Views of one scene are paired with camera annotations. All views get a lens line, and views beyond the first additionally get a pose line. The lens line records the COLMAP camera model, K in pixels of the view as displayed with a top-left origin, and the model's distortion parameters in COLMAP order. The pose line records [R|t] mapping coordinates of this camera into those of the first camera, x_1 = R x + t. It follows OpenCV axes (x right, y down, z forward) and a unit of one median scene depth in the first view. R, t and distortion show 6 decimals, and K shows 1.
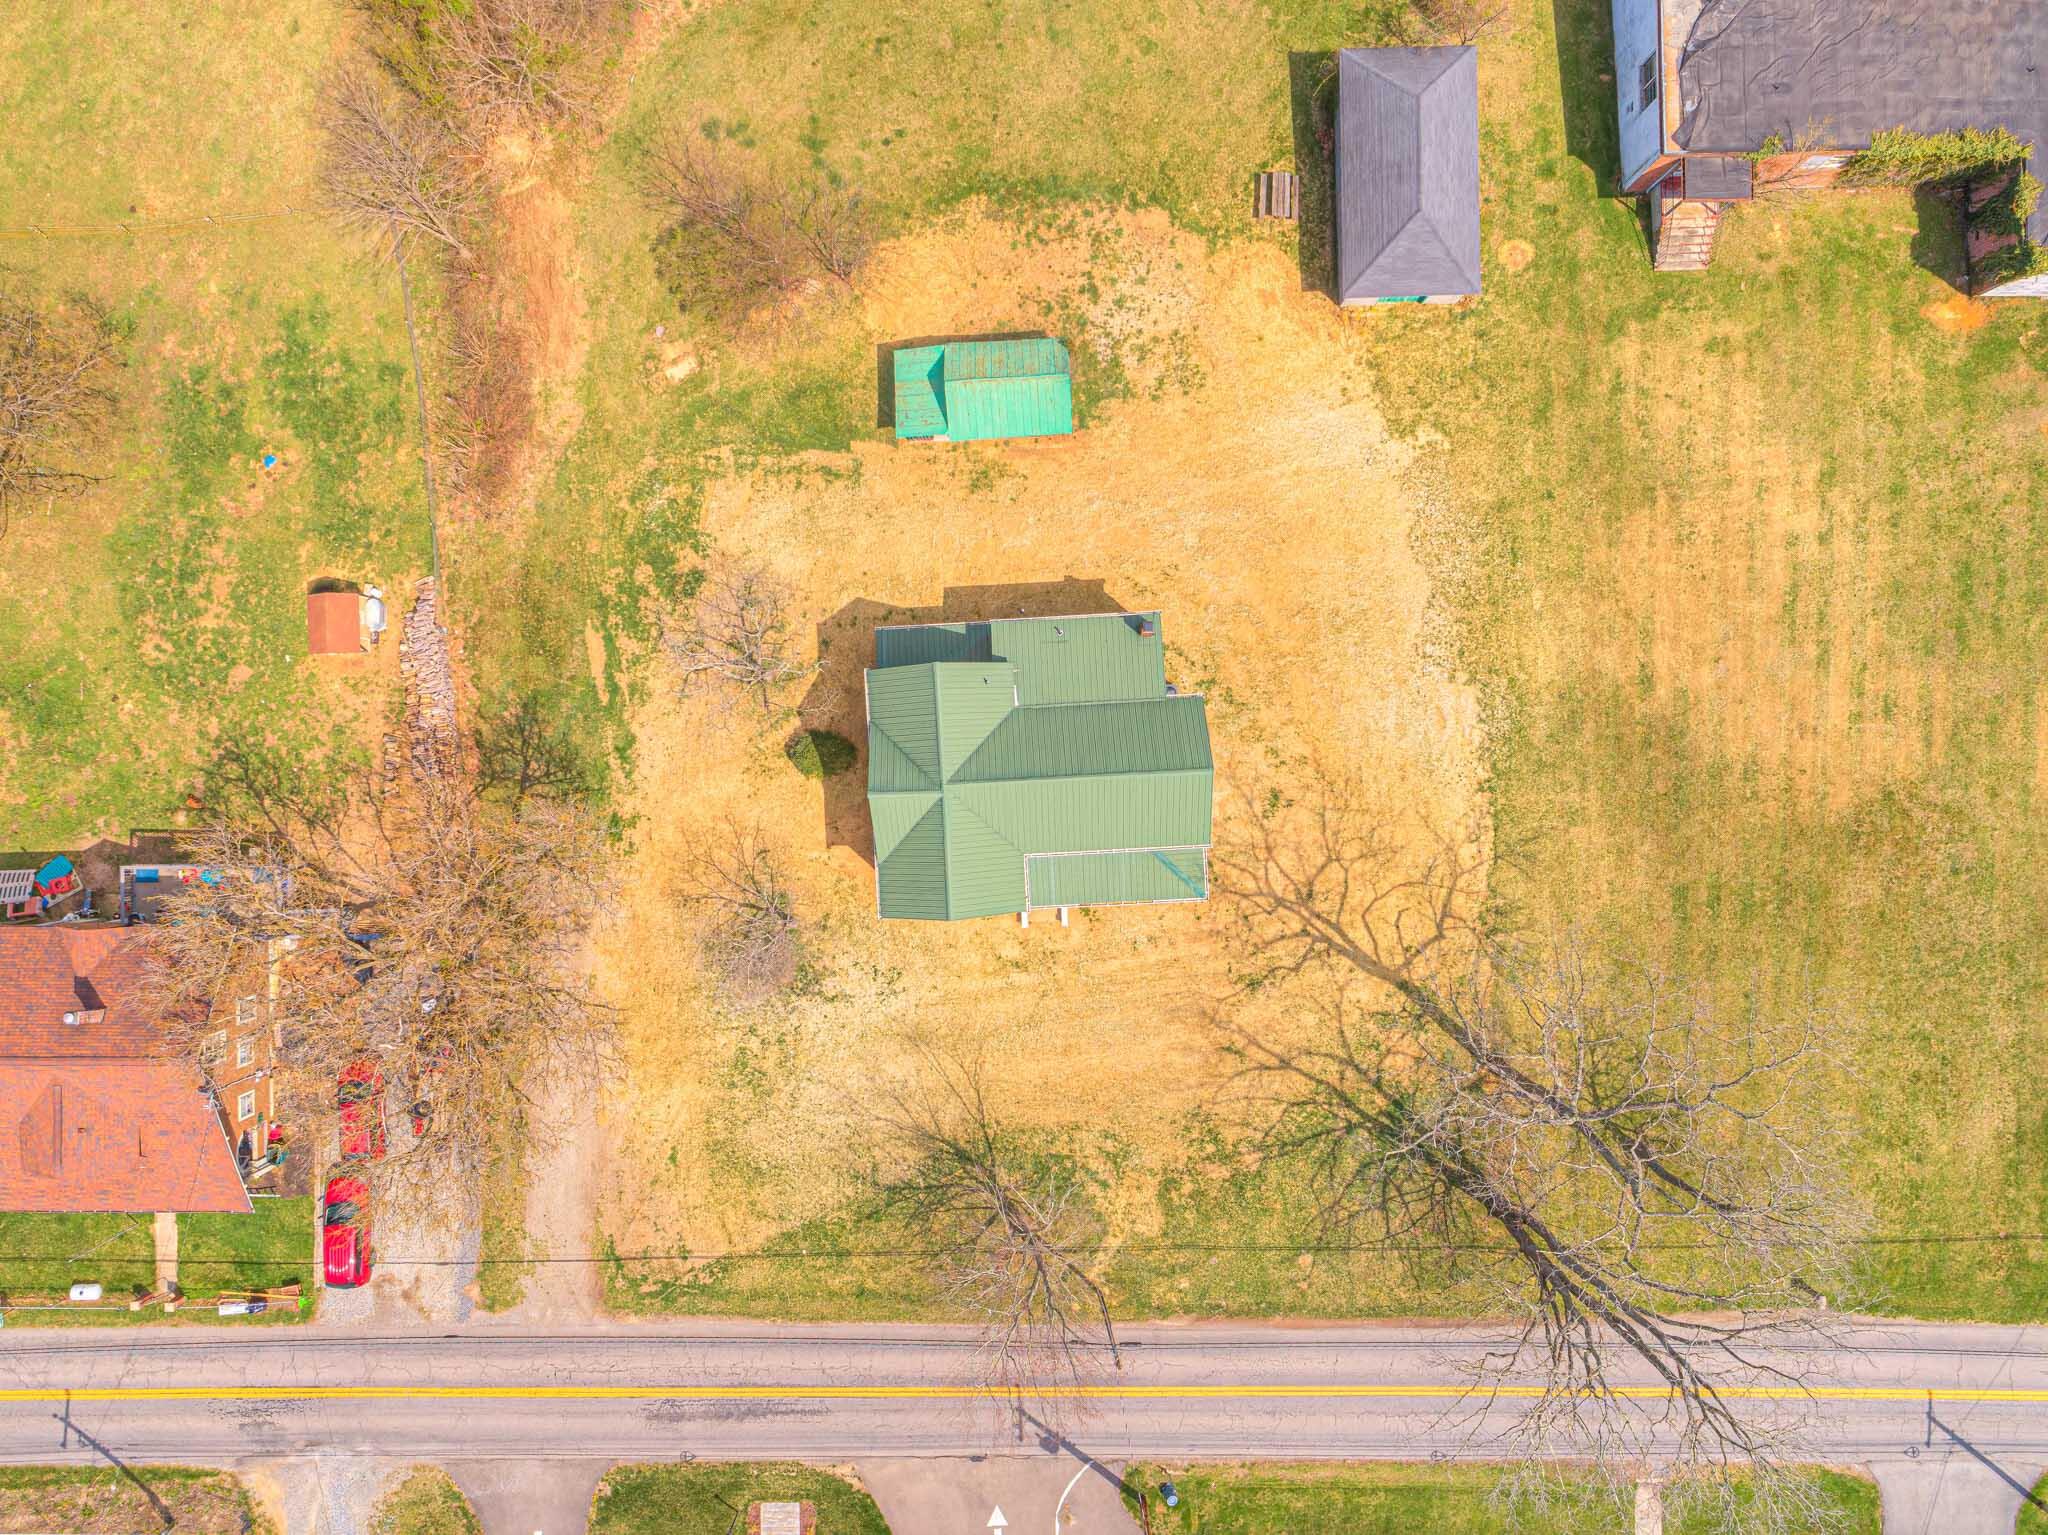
lens RADIAL K [[1583.4, 0, 1024.0], [0, 1583.4, 767.5], [0, 0, 1]] dist [-0.013022, 0.002226]
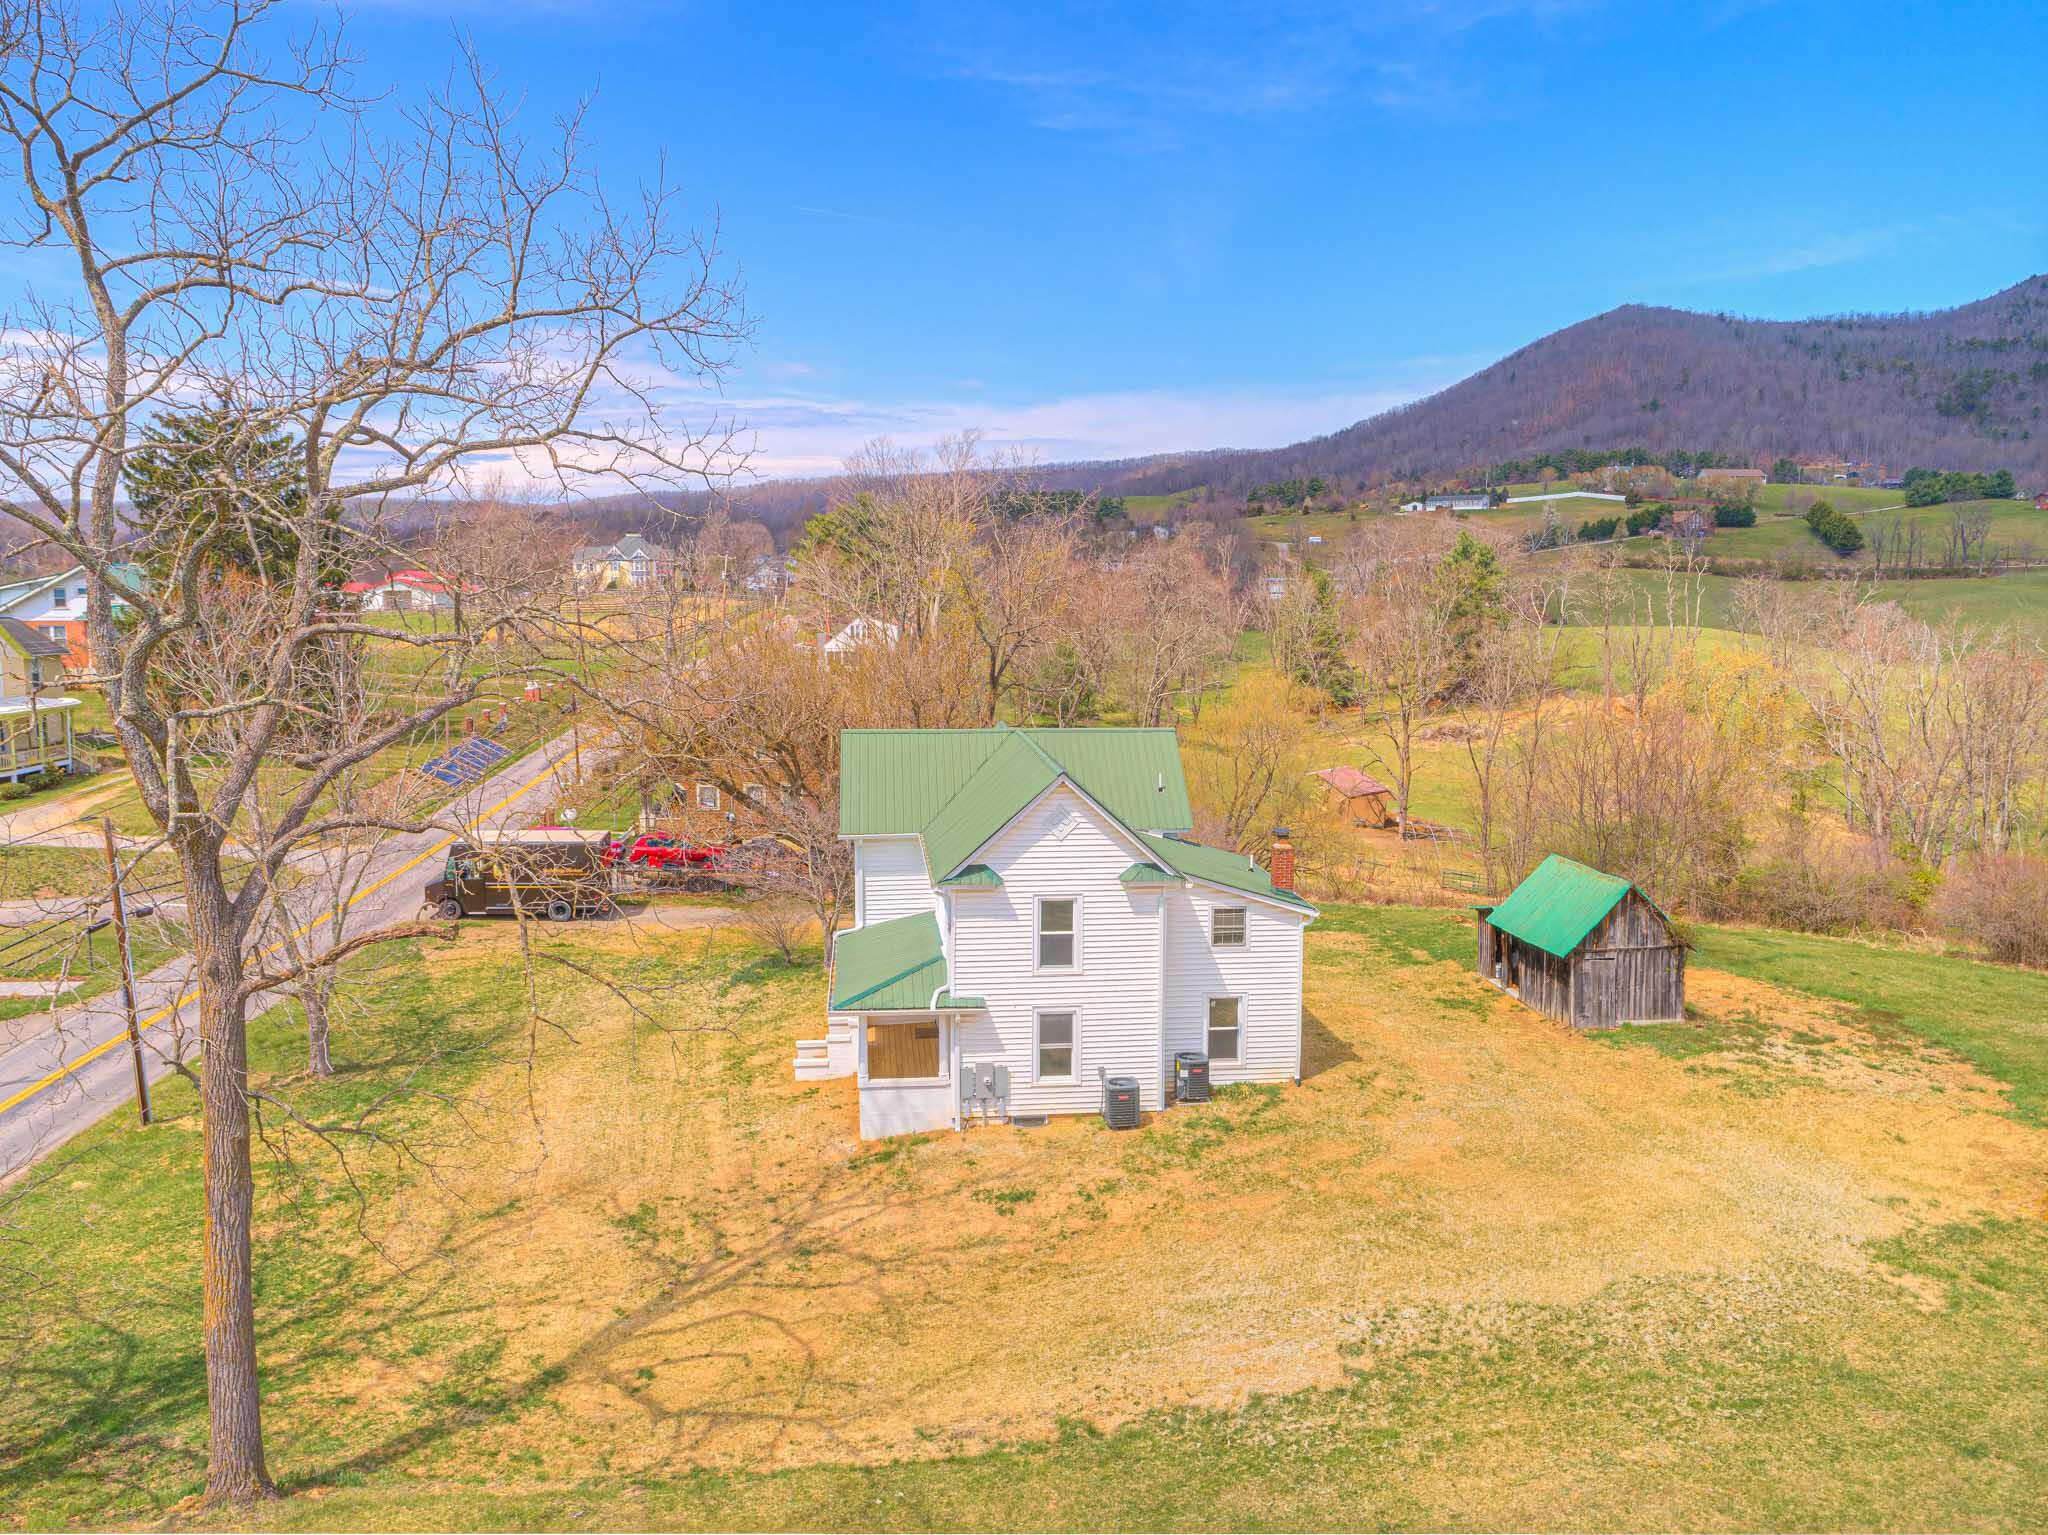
lens RADIAL K [[1557.1, 0, 1024.0], [0, 1557.1, 767.5], [0, 0, 1]] dist [-0.015668, 0.007413]
pose [[0.052122, 0.125901, -0.990673, 0.609110], [-0.998622, 0.000465, -0.052481, 0.041080], [-0.006147, 0.992043, 0.125752, 0.800160]]
